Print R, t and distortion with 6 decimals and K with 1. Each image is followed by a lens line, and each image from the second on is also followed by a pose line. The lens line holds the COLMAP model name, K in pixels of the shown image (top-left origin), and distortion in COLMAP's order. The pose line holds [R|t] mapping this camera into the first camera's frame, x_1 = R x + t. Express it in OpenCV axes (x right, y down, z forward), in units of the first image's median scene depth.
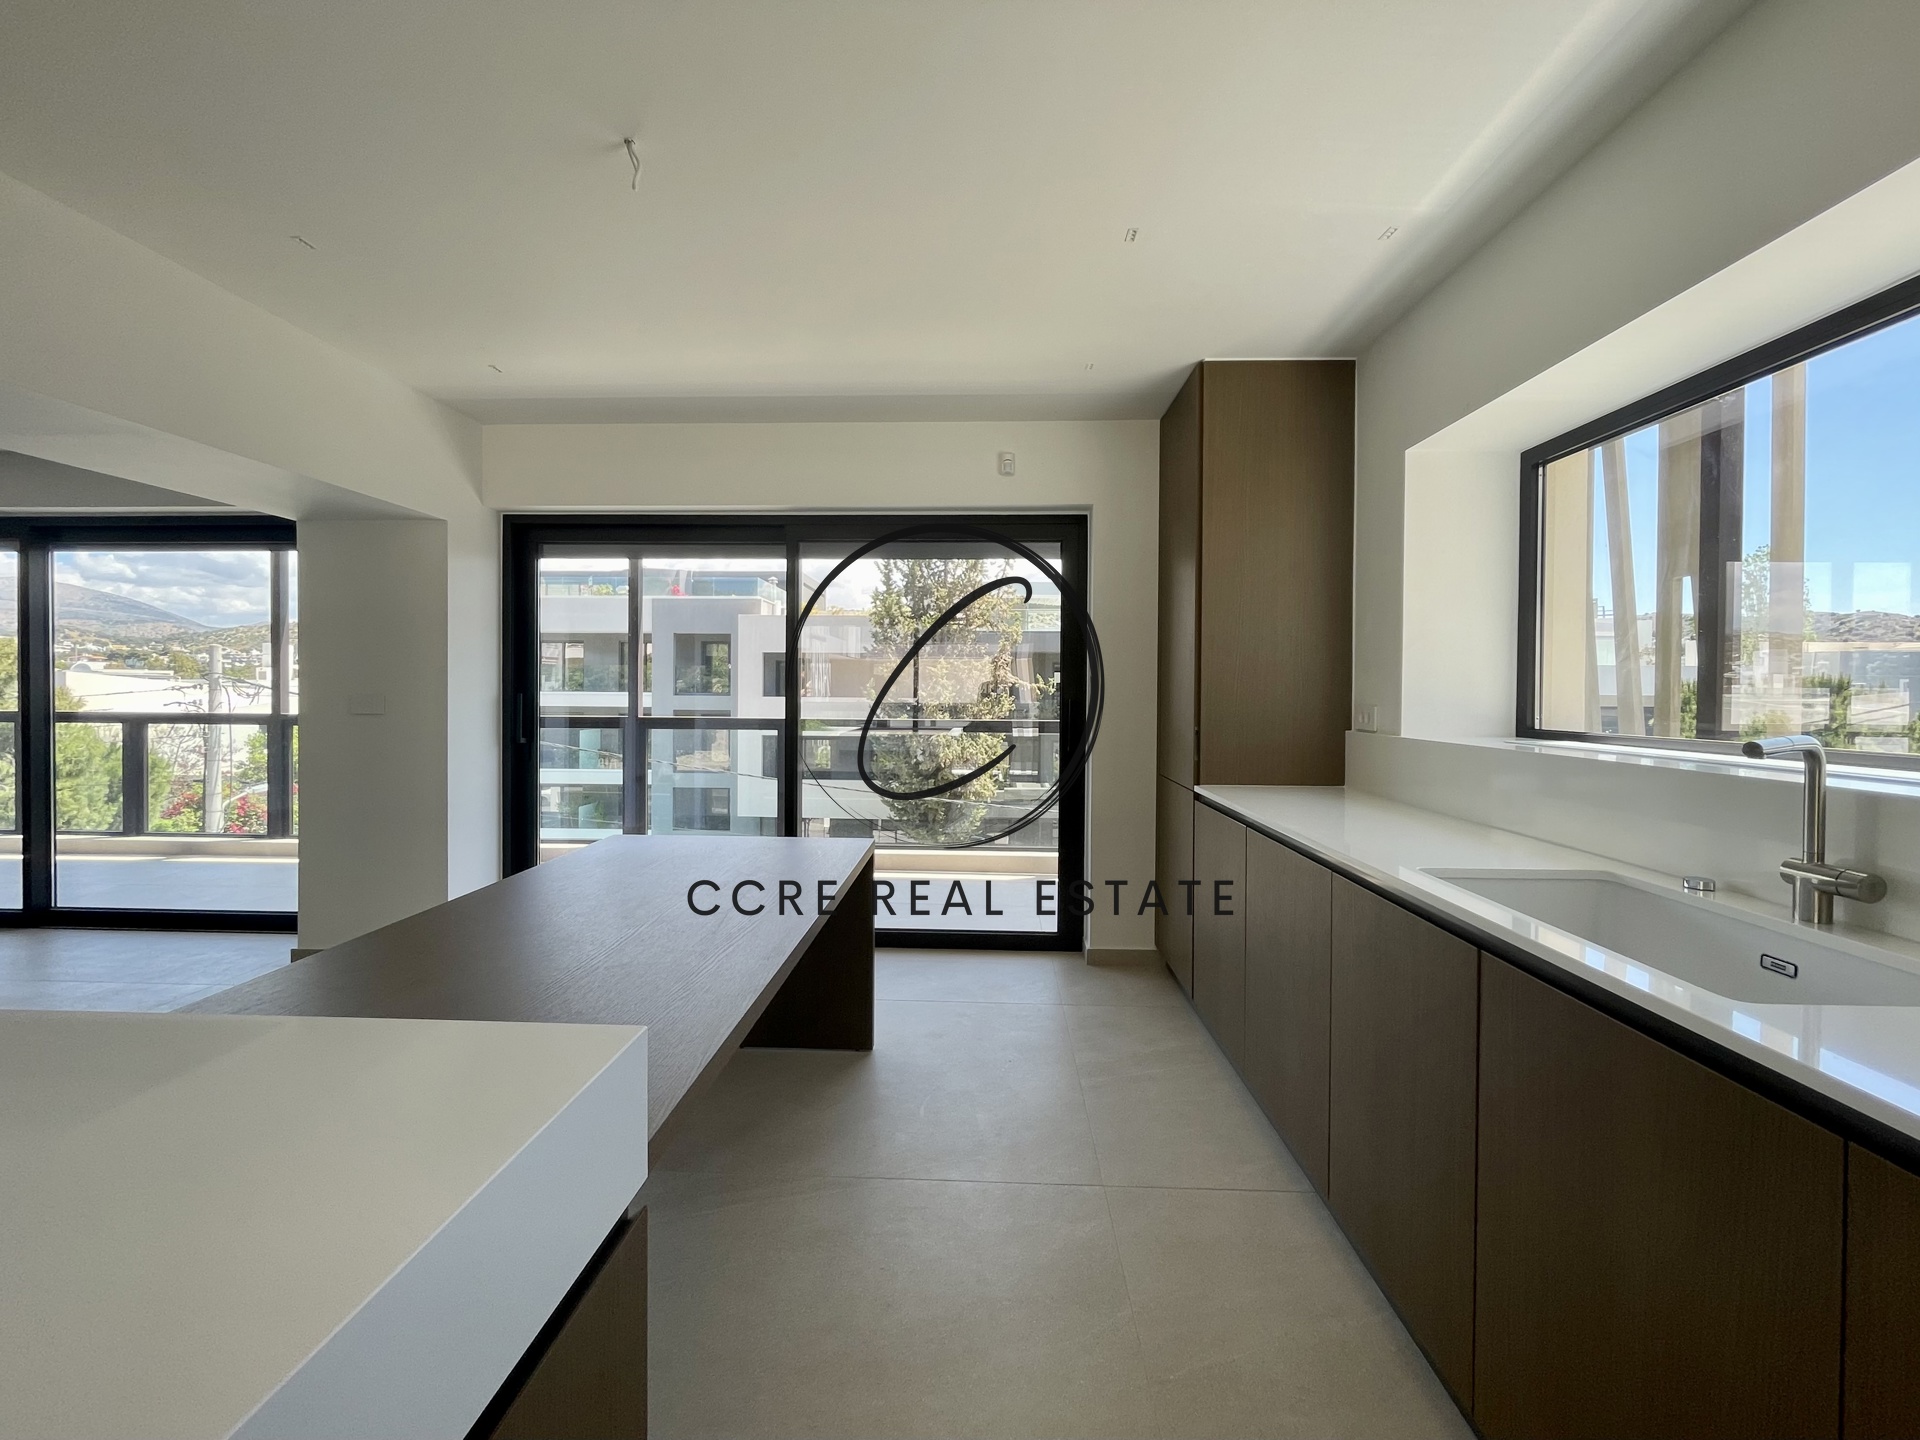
lens RADIAL K [[808.2, 0, 954.0], [0, 808.2, 696.0], [0, 0, 1]] dist [0.000696, 0.000002]
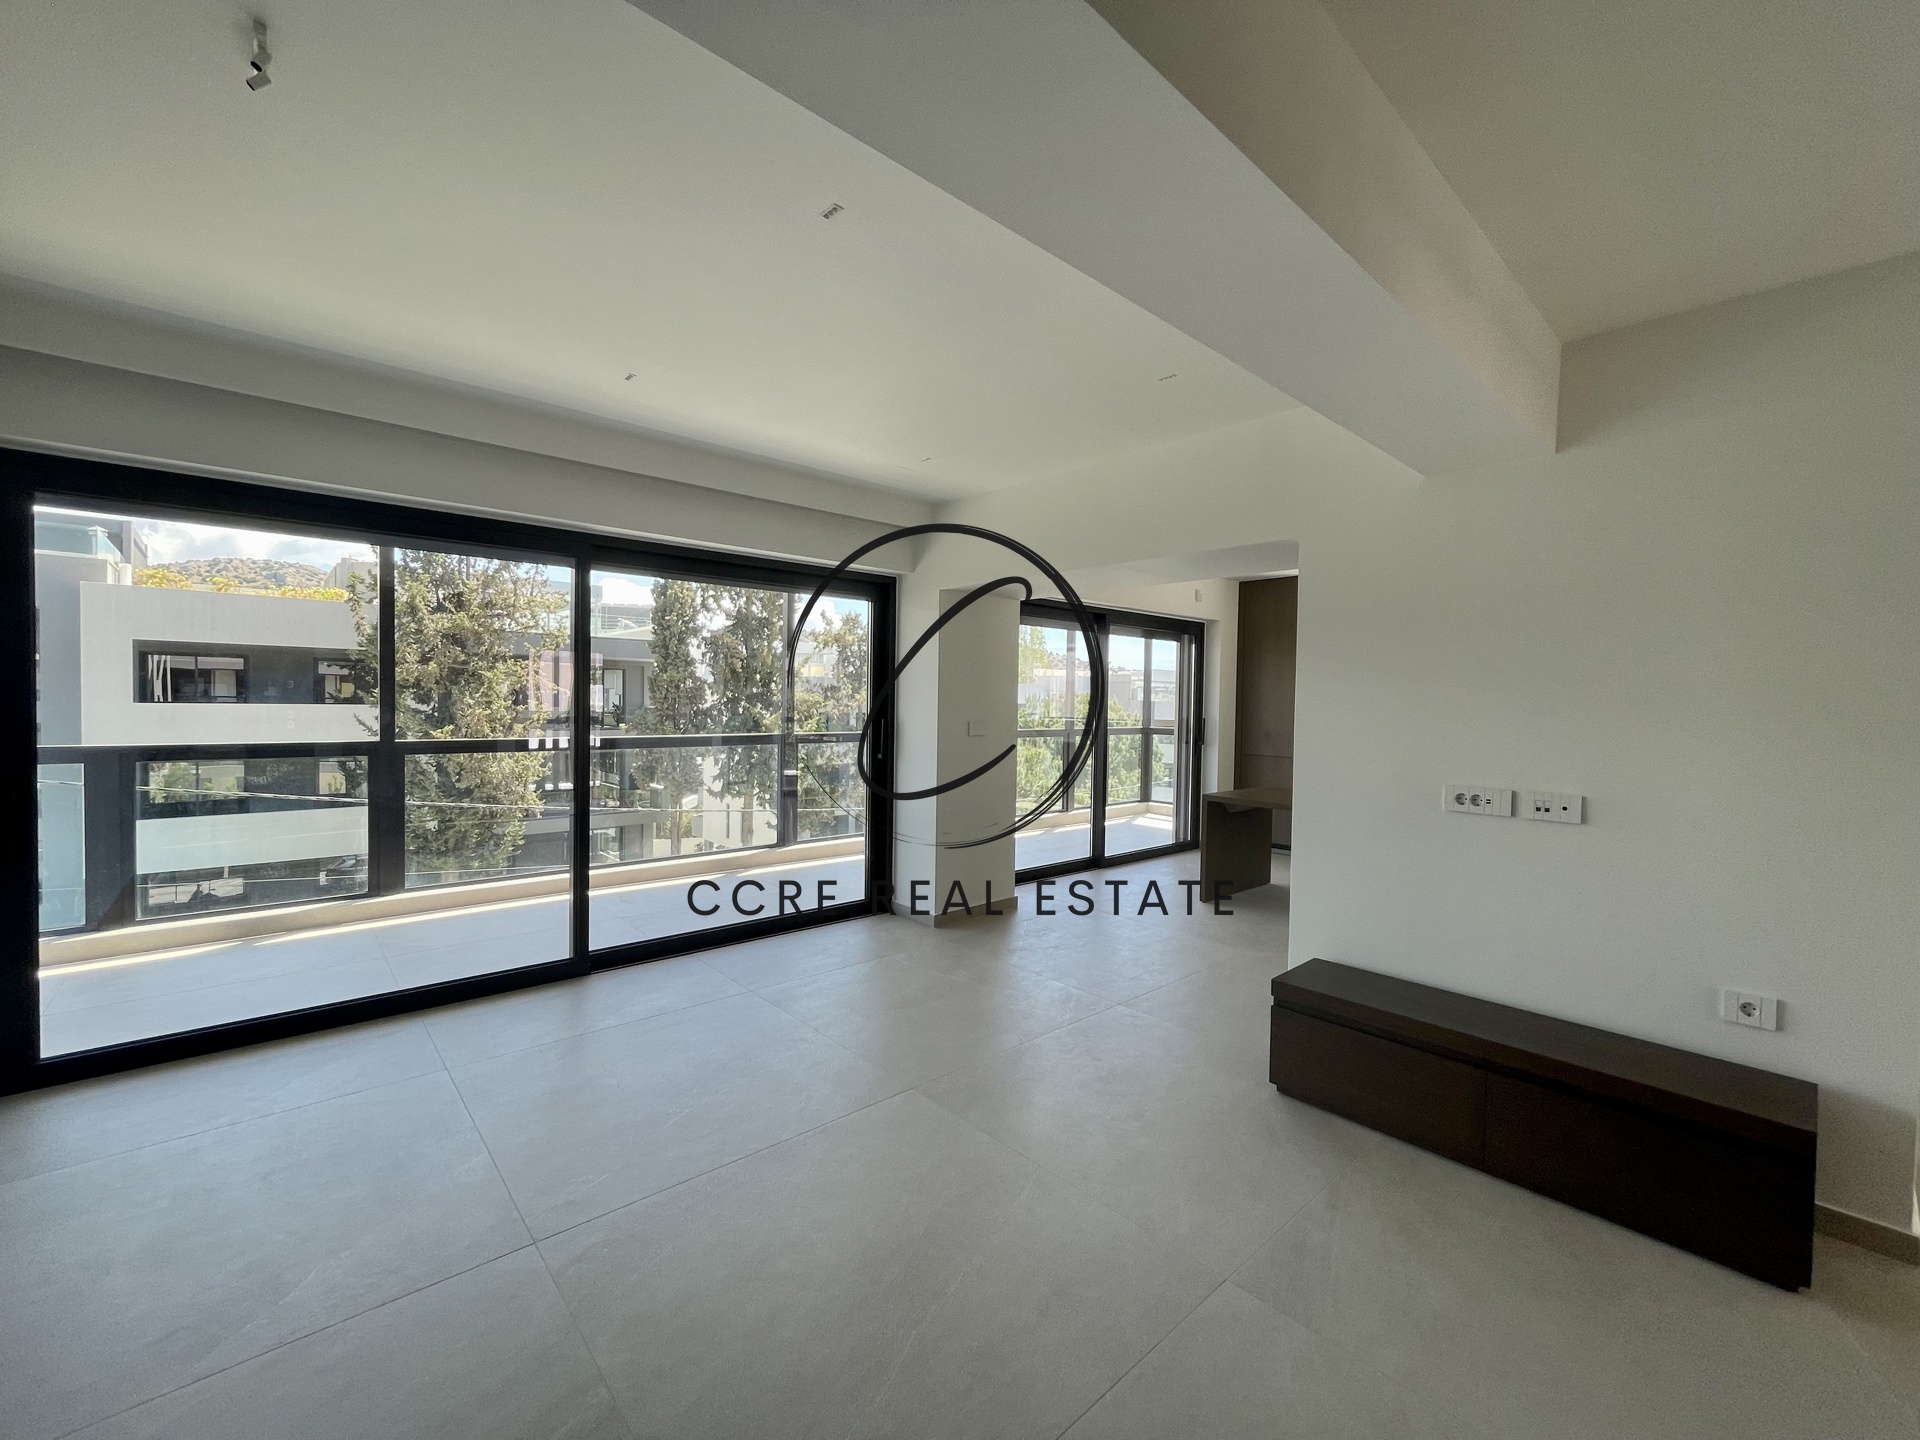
lens RADIAL K [[802.1, 0, 960.0], [0, 802.1, 720.0], [0, 0, 1]] dist [0.000876, 0.000034]
pose [[0.716030, -0.011776, 0.697970, -0.661392], [0.001539, 0.999882, 0.015290, -0.008979], [-0.698067, -0.009874, 0.715964, 0.009671]]
